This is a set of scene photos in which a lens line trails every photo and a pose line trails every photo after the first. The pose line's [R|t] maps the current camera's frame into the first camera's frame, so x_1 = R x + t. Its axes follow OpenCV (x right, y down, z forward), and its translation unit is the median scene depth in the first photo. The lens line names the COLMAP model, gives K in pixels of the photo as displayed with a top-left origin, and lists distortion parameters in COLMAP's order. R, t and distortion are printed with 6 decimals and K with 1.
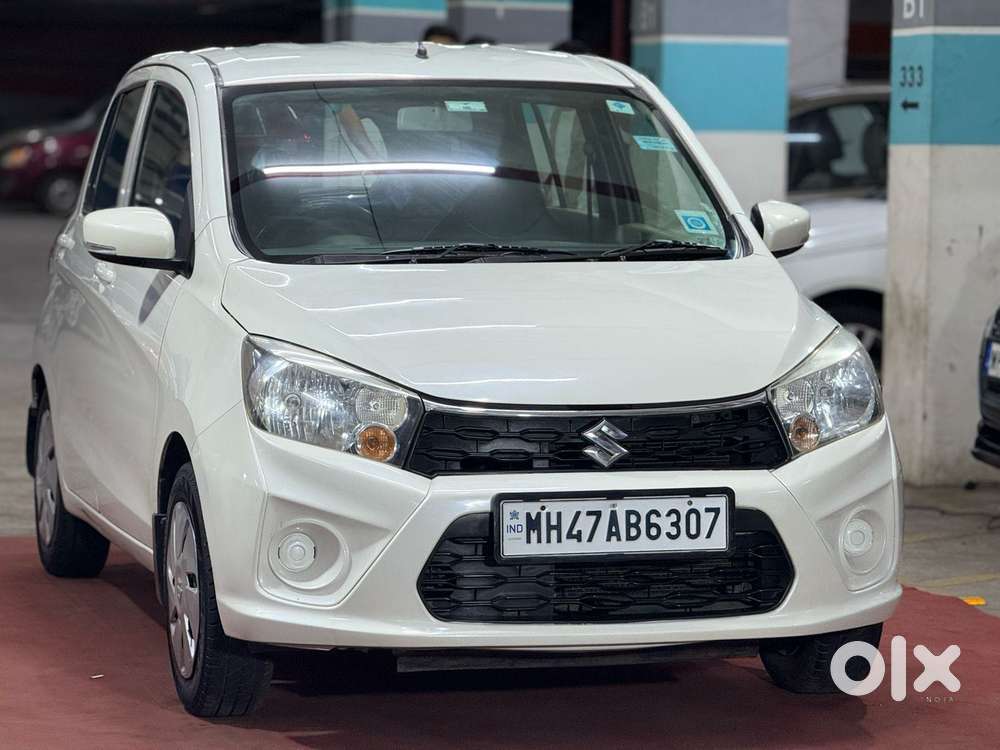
lens RADIAL K [[3507.5, 0, 500.0], [0, 3507.5, 375.0], [0, 0, 1]] dist [0.254167, 0.094195]
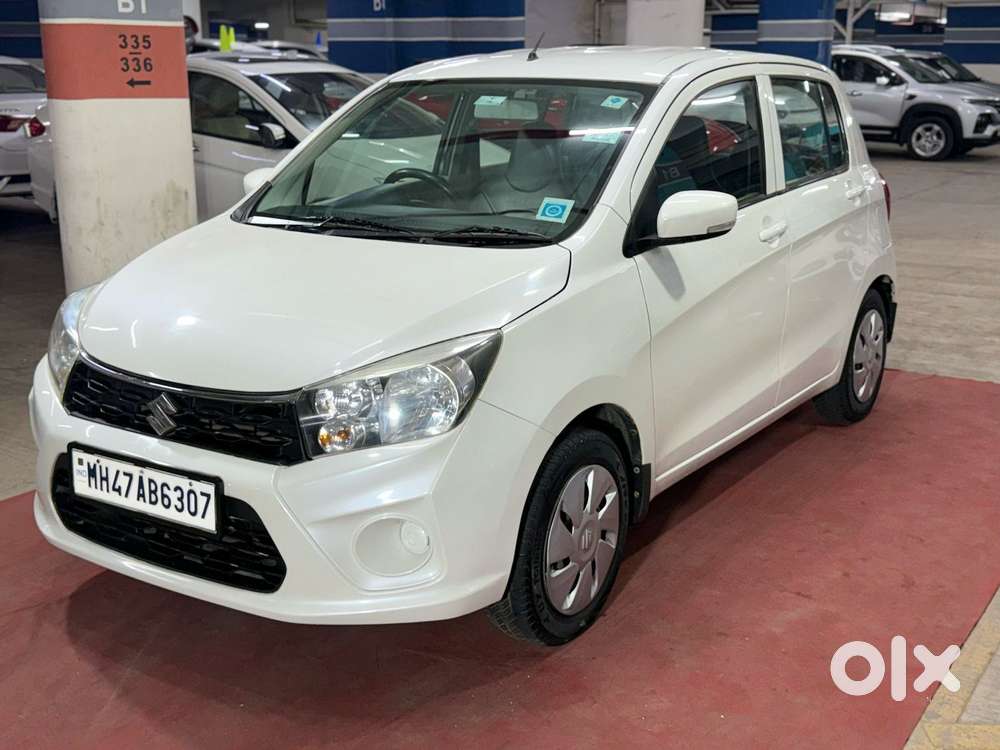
lens RADIAL K [[1184.4, 0, 500.0], [0, 1184.4, 375.0], [0, 0, 1]] dist [0.144181, -0.359492]
pose [[0.670402, 0.183402, -0.718975, 0.382191], [-0.053697, 0.978422, 0.199515, -0.076933], [0.740053, -0.095149, 0.665784, 0.825116]]
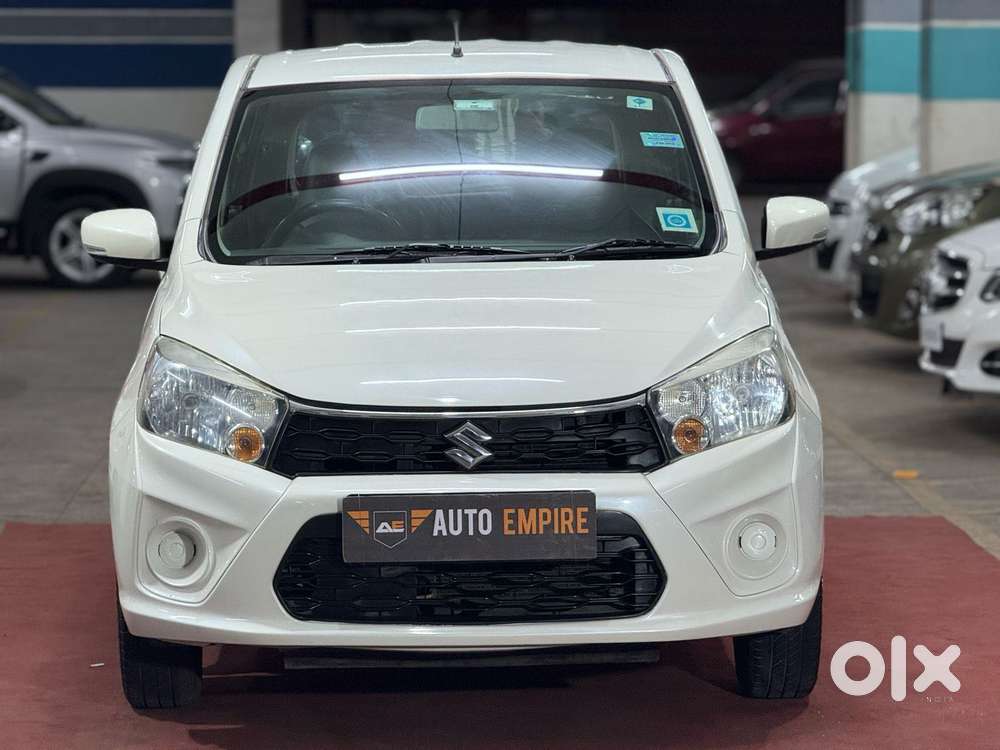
lens RADIAL K [[3507.5, 0, 500.0], [0, 3507.5, 375.0], [0, 0, 1]] dist [0.254167, 0.094195]
pose [[0.972234, 0.003216, -0.233987, 0.273235], [-0.001580, 0.999973, 0.007181, -0.007779], [0.234003, -0.006612, 0.972213, 0.030209]]
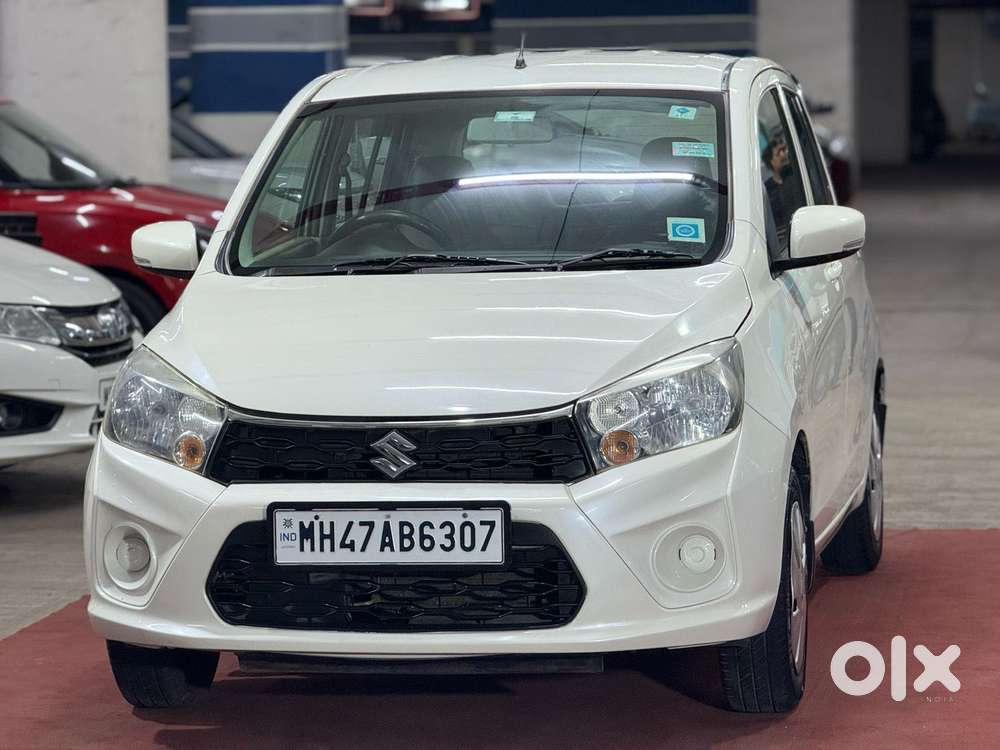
lens RADIAL K [[3507.5, 0, 500.0], [0, 3507.5, 375.0], [0, 0, 1]] dist [0.254167, 0.094195]
pose [[0.906994, 0.006821, -0.421088, 0.484813], [-0.004236, 0.999966, 0.007074, -0.010821], [0.421122, -0.004633, 0.906992, 0.095222]]
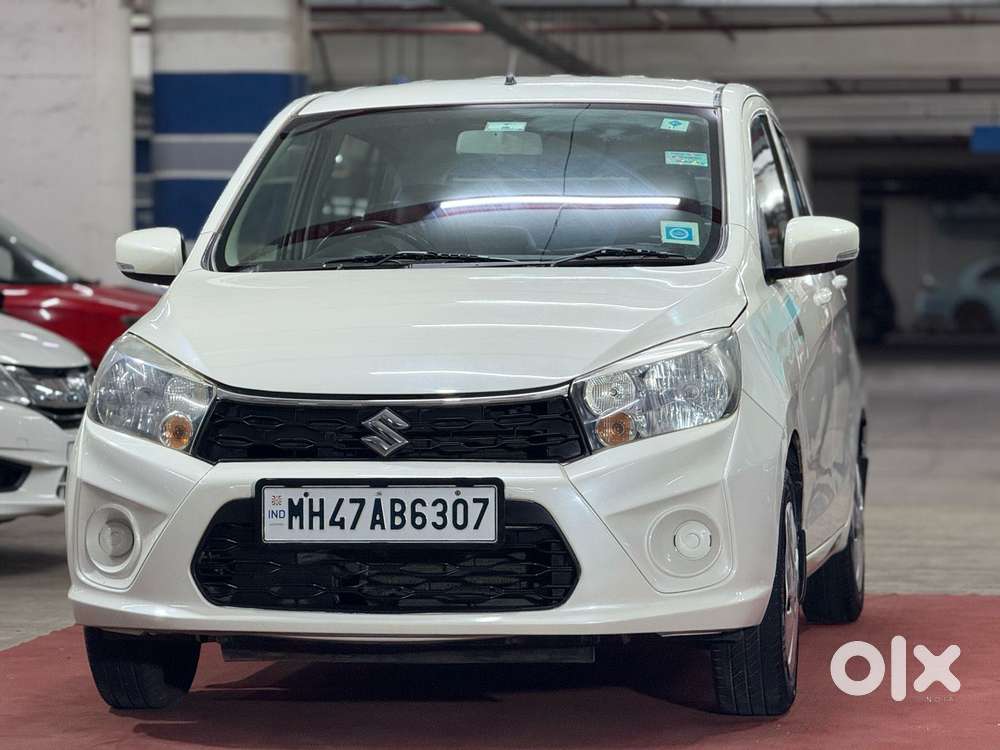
lens RADIAL K [[3507.5, 0, 500.0], [0, 3507.5, 375.0], [0, 0, 1]] dist [0.254167, 0.094195]
pose [[0.913689, -0.003887, -0.406395, 0.464652], [-0.018621, 0.998504, -0.051416, 0.053758], [0.405987, 0.054545, 0.912250, 0.105567]]
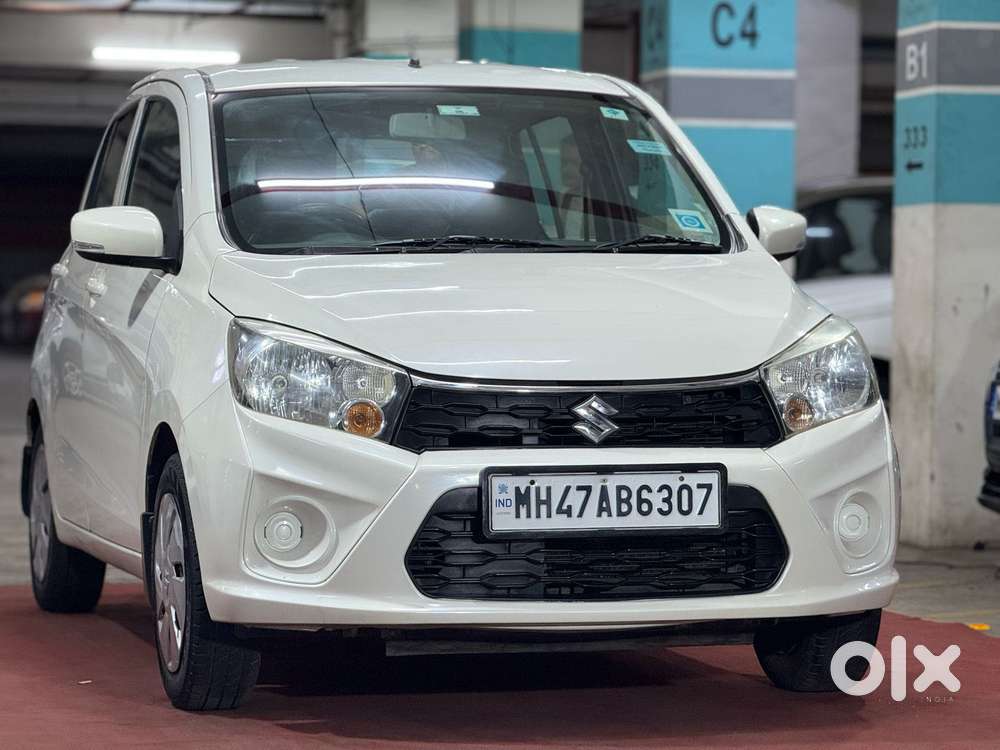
lens RADIAL K [[3507.5, 0, 500.0], [0, 3507.5, 375.0], [0, 0, 1]] dist [0.254167, 0.094195]
pose [[0.999969, -0.004647, -0.006352, 0.009486], [0.004323, 0.998734, -0.050120, 0.056475], [0.006577, 0.050091, 0.998723, 0.014113]]
